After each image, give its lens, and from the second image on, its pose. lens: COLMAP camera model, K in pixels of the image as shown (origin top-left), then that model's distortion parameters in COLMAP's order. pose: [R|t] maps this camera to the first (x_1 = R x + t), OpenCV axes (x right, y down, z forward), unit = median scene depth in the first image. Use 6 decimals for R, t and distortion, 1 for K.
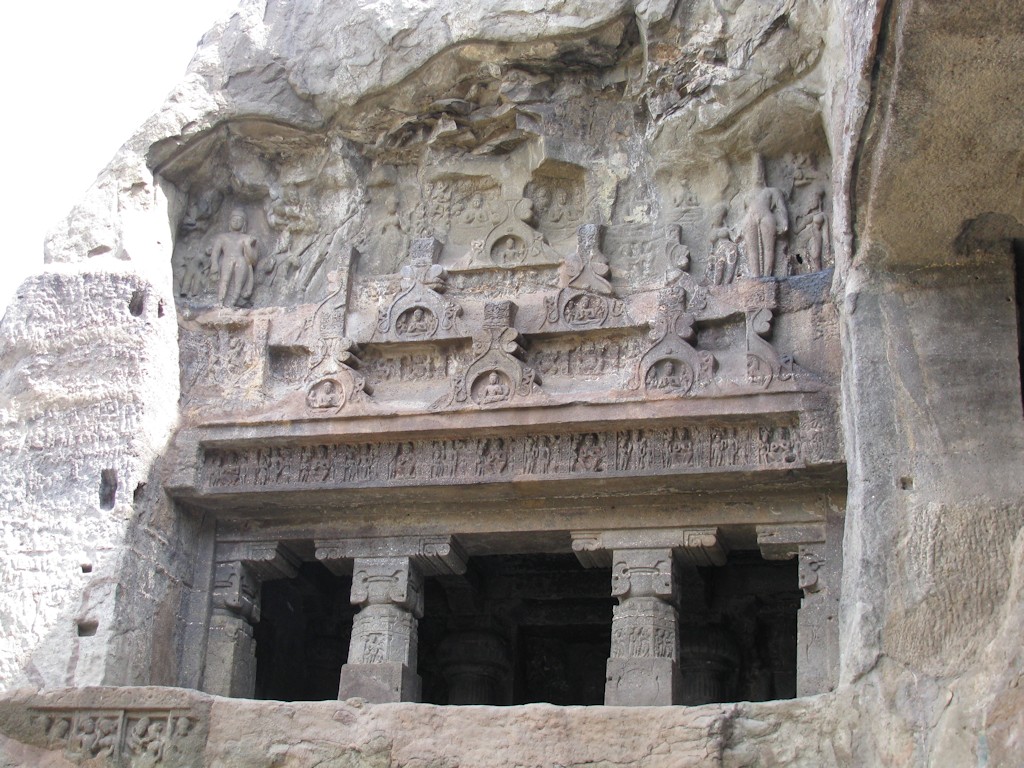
lens RADIAL K [[2108.7, 0, 512.0], [0, 2108.7, 384.0], [0, 0, 1]] dist [-0.026774, -0.322449]
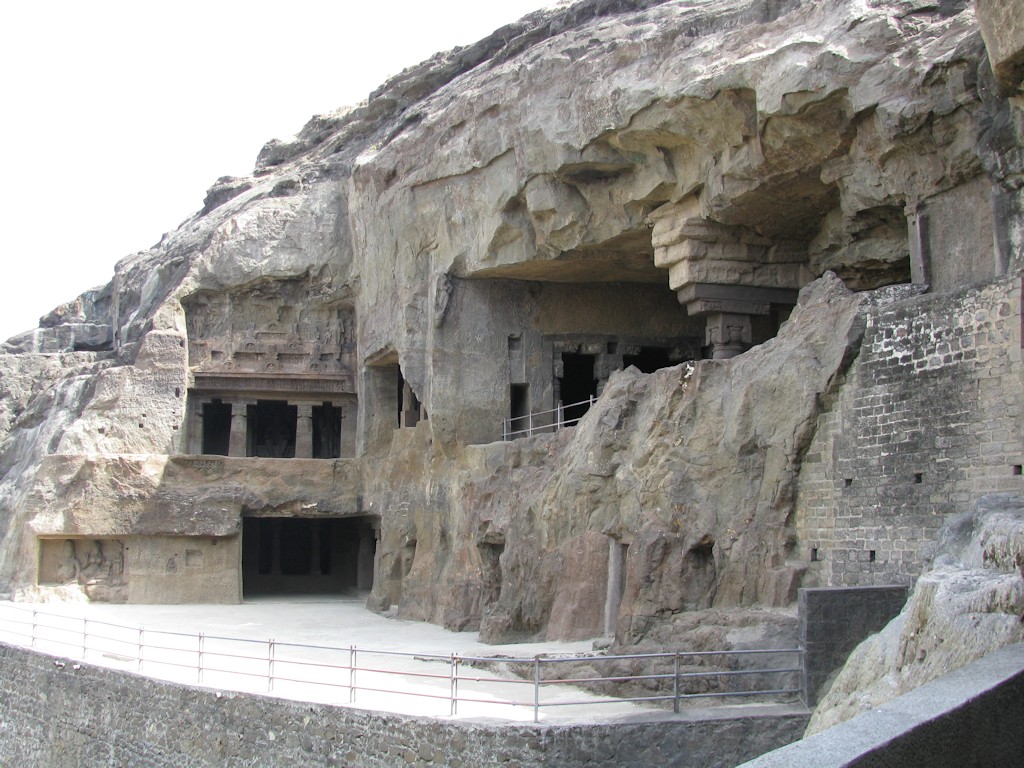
lens RADIAL K [[1174.5, 0, 512.0], [0, 1174.5, 384.0], [0, 0, 1]] dist [-0.020437, -0.004599]
pose [[0.928164, 0.011983, 0.371979, -0.419003], [-0.114759, 0.959995, 0.255422, -0.597933], [-0.354037, -0.279762, 0.892407, -1.209746]]
